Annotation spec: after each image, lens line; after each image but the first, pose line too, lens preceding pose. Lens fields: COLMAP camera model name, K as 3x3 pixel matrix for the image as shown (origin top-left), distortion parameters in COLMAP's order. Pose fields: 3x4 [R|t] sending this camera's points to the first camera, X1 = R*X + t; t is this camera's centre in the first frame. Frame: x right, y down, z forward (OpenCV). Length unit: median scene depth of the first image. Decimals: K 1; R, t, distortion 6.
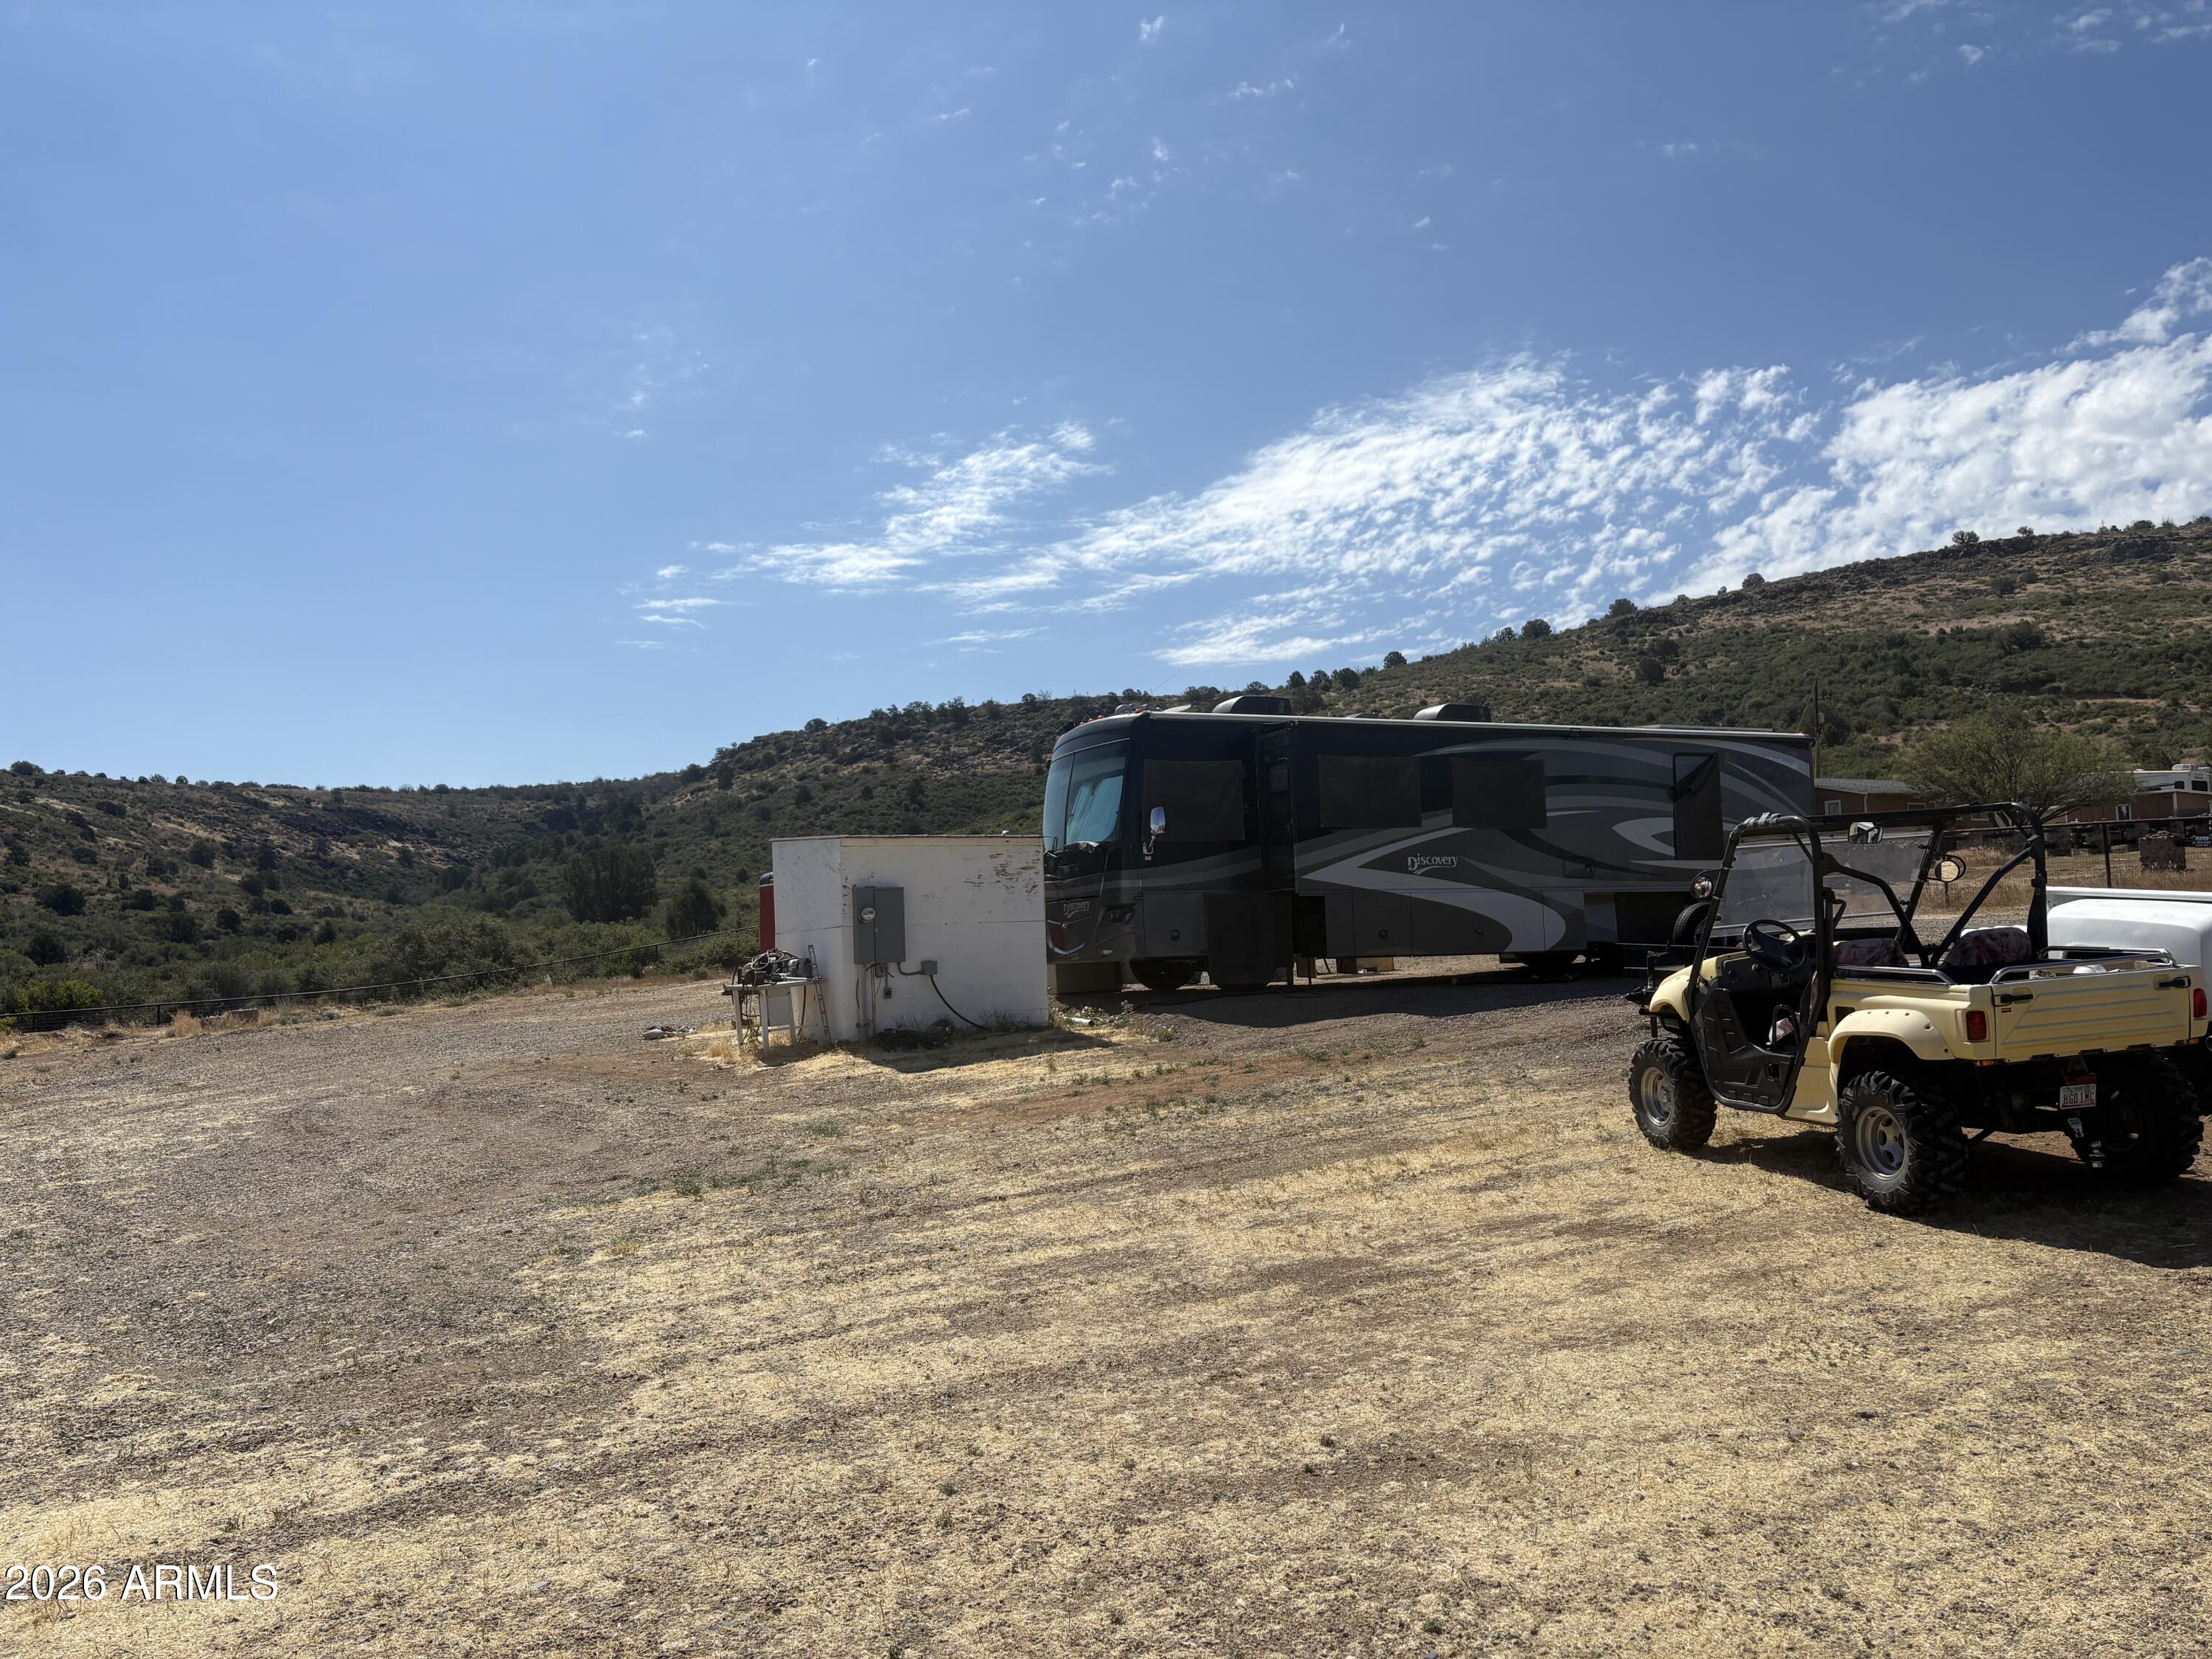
lens RADIAL K [[1656.8, 0, 1077.0], [0, 1656.8, 839.9], [0, 0, 1]] dist [0.072534, -0.051997]
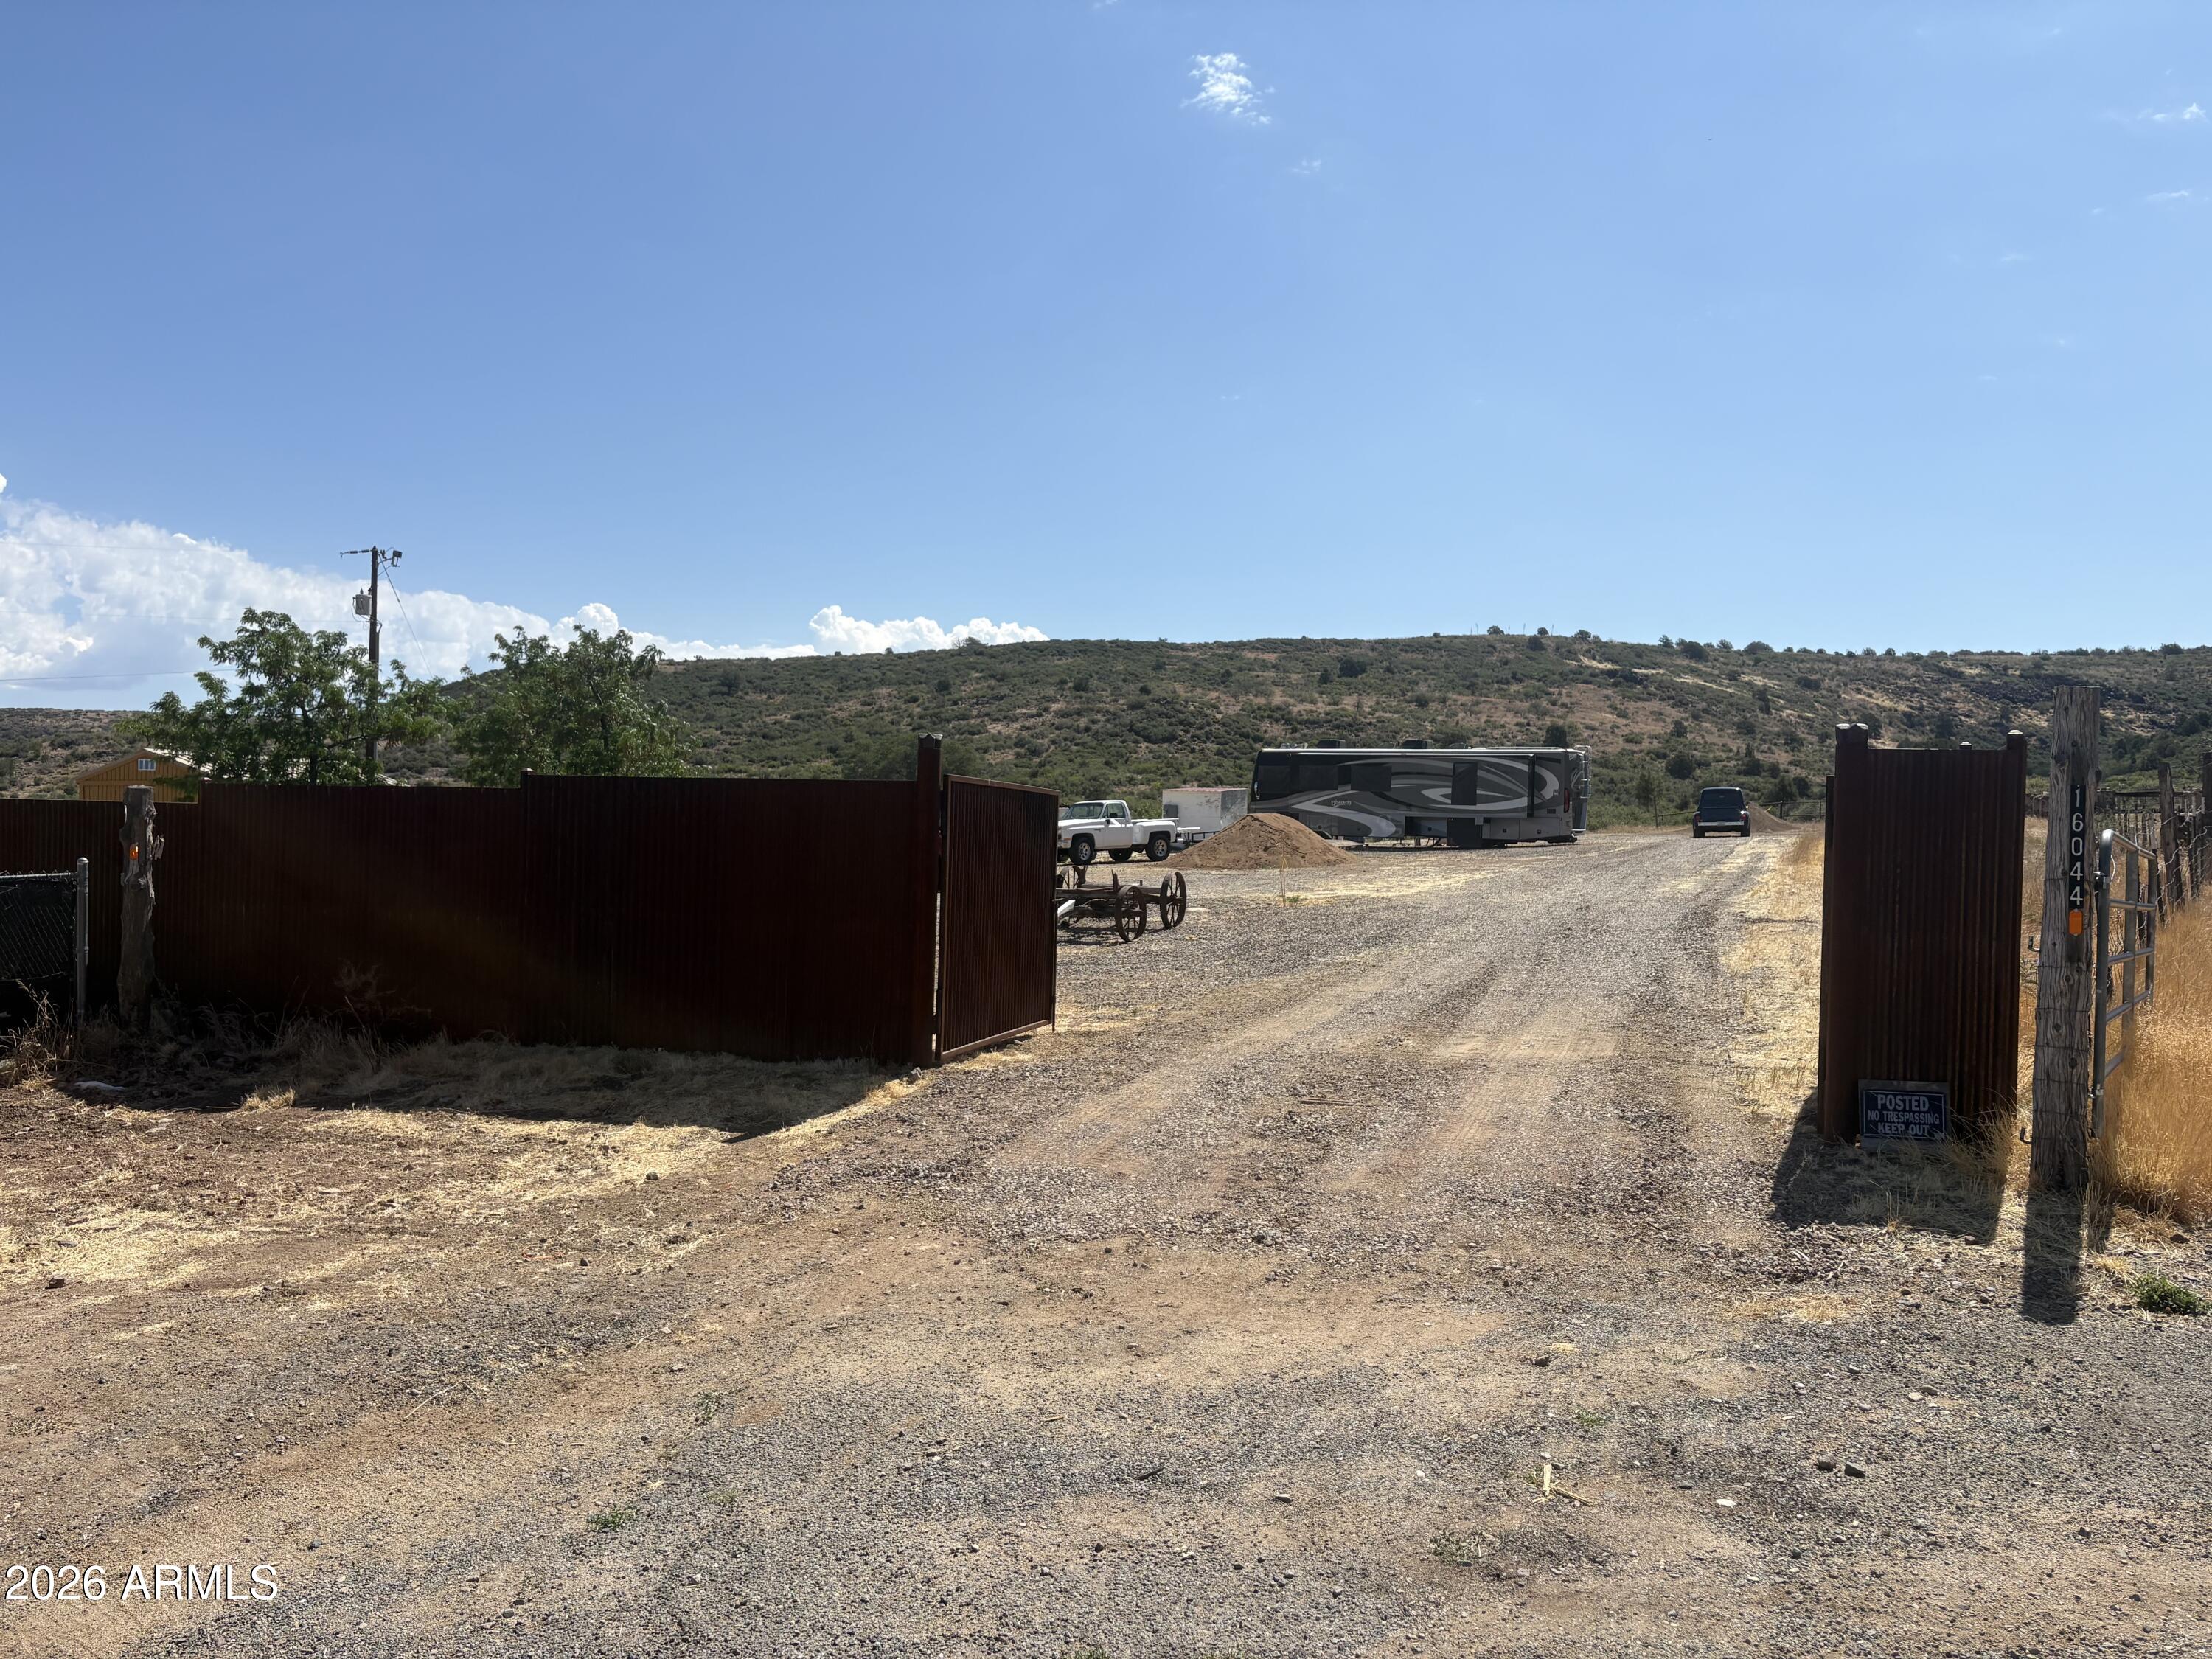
lens RADIAL K [[1714.1, 0, 1122.6], [0, 1714.1, 826.3], [0, 0, 1]] dist [0.073750, -0.177882]
pose [[0.569012, 0.052346, -0.820662, 0.165683], [0.009965, 0.997460, 0.070532, -0.010929], [0.822269, -0.048312, 0.567045, -0.067781]]
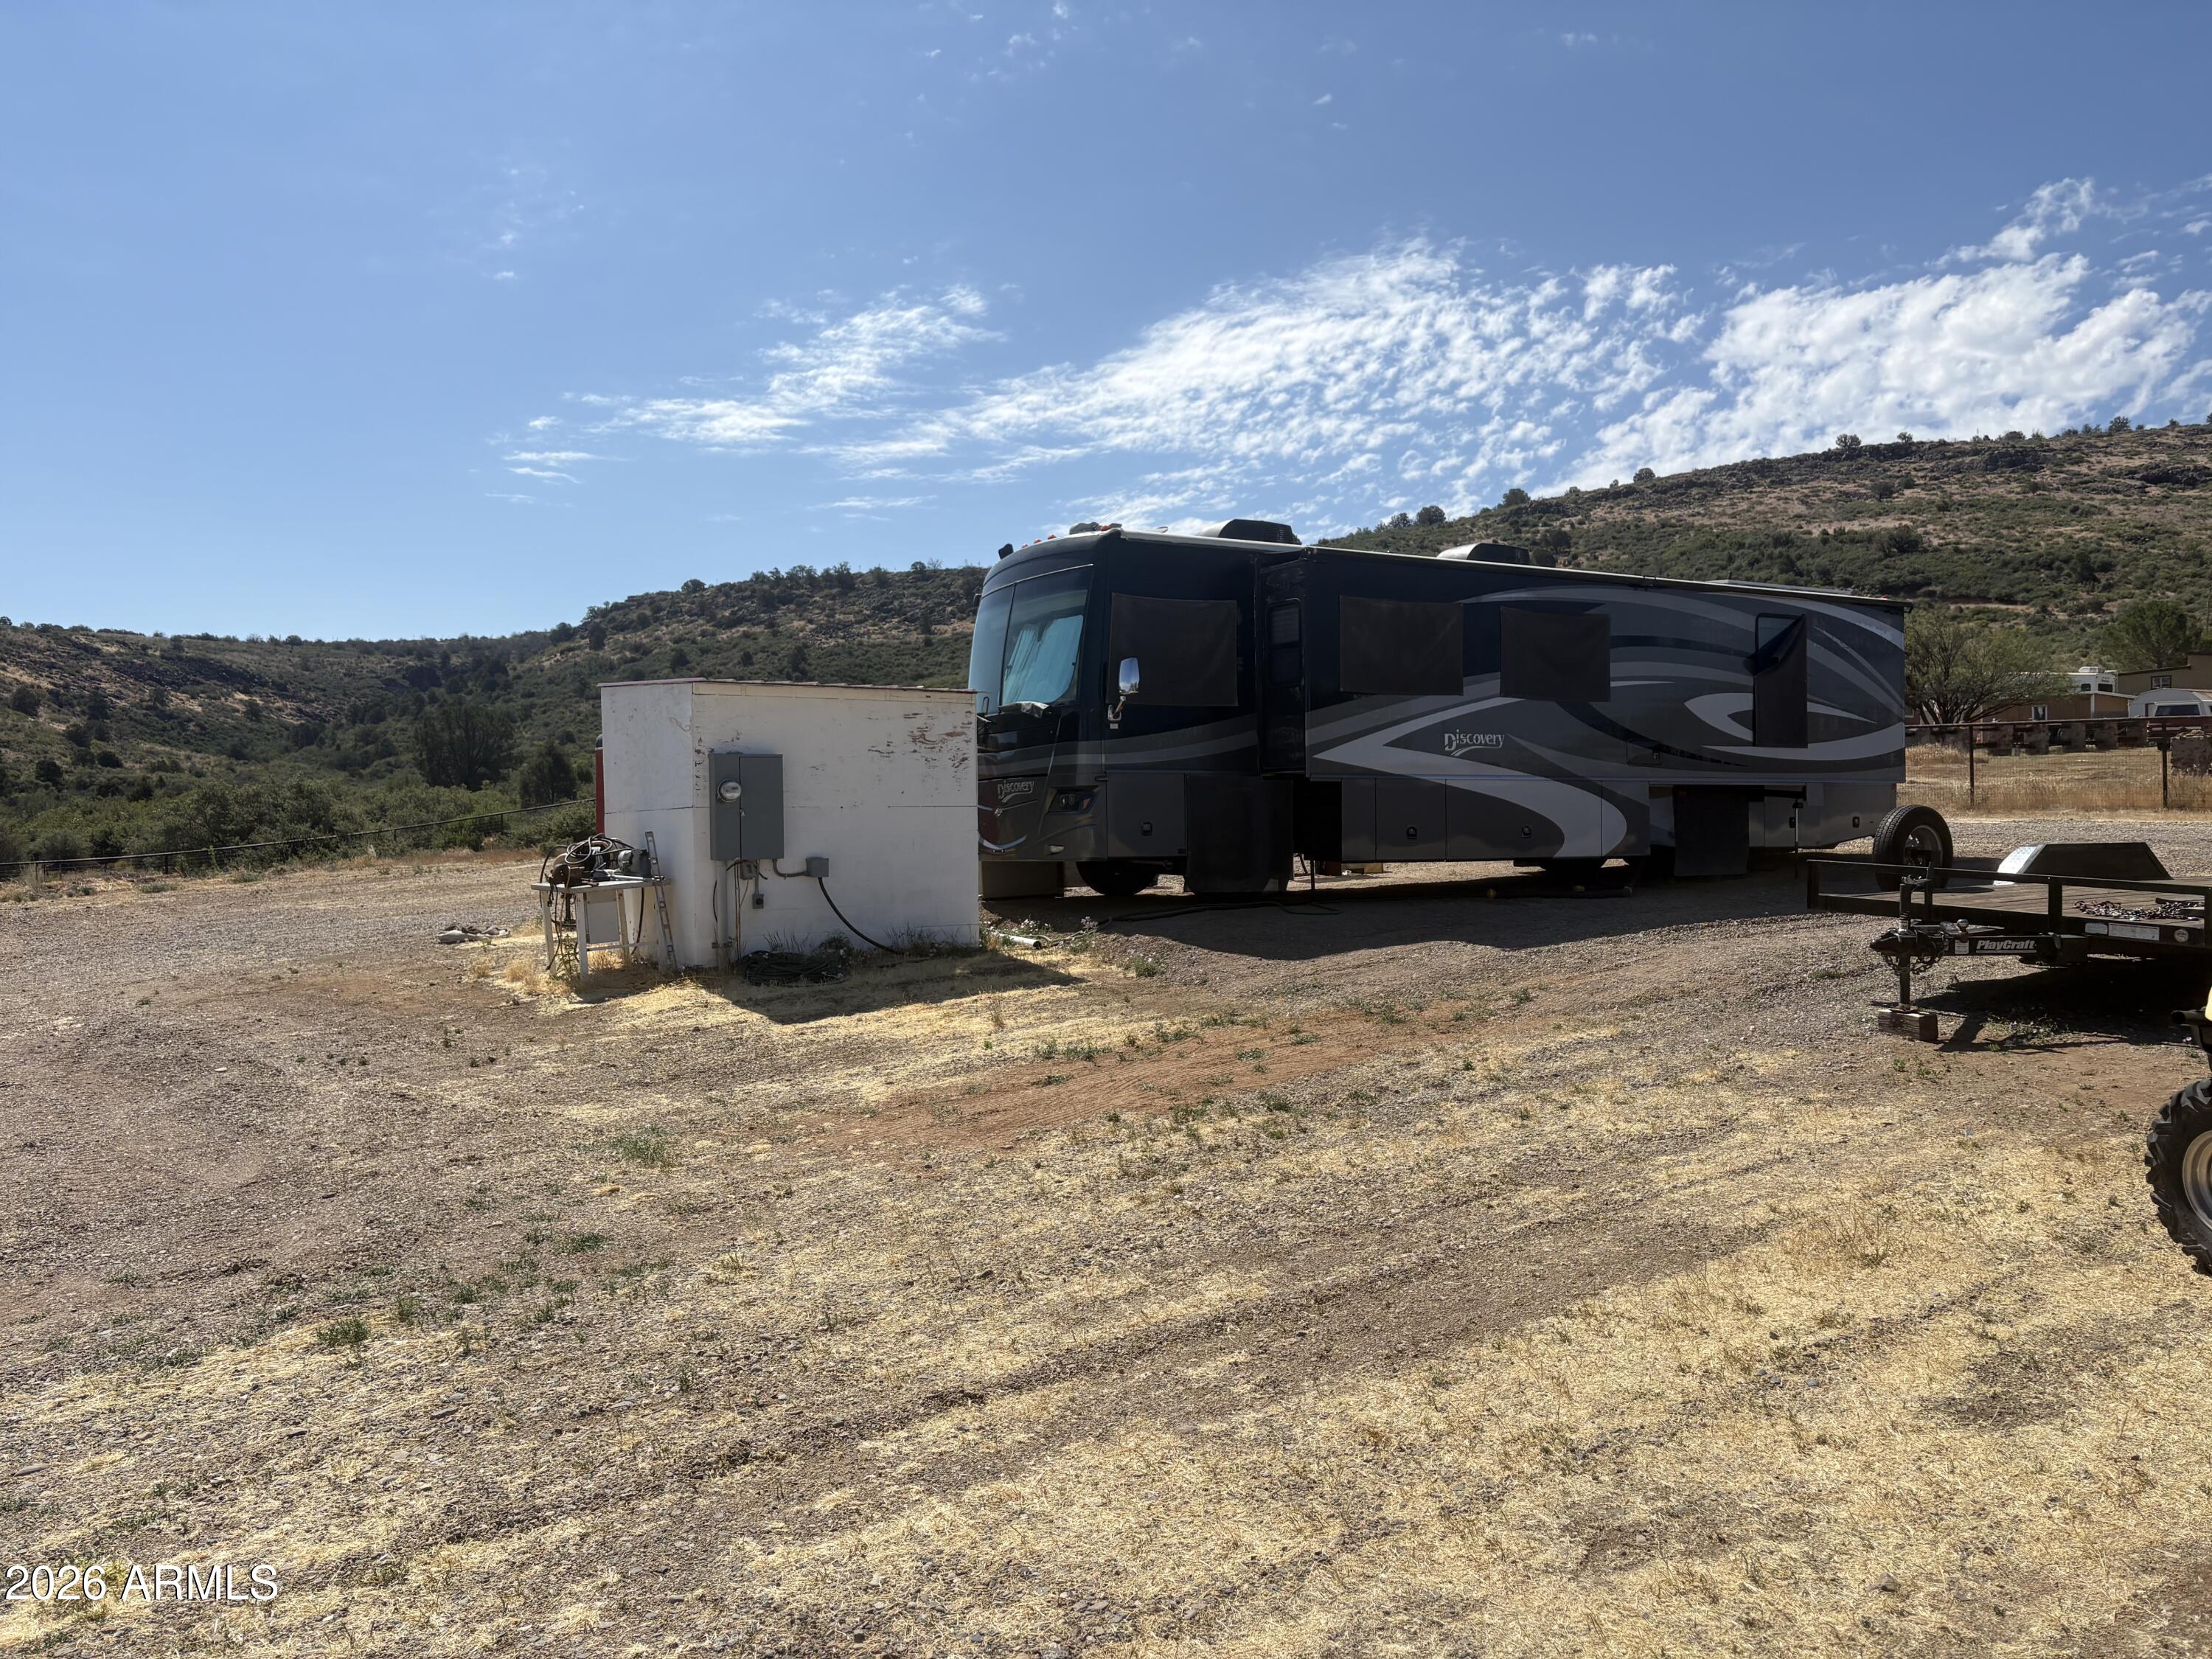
lens RADIAL K [[1629.6, 0, 1127.4], [0, 1629.6, 872.1], [0, 0, 1]] dist [0.048405, -0.065313]
pose [[0.994452, 0.019685, 0.103334, -0.002734], [-0.029309, 0.995285, 0.092459, 0.000923], [-0.101027, -0.094975, 0.990340, 0.027450]]
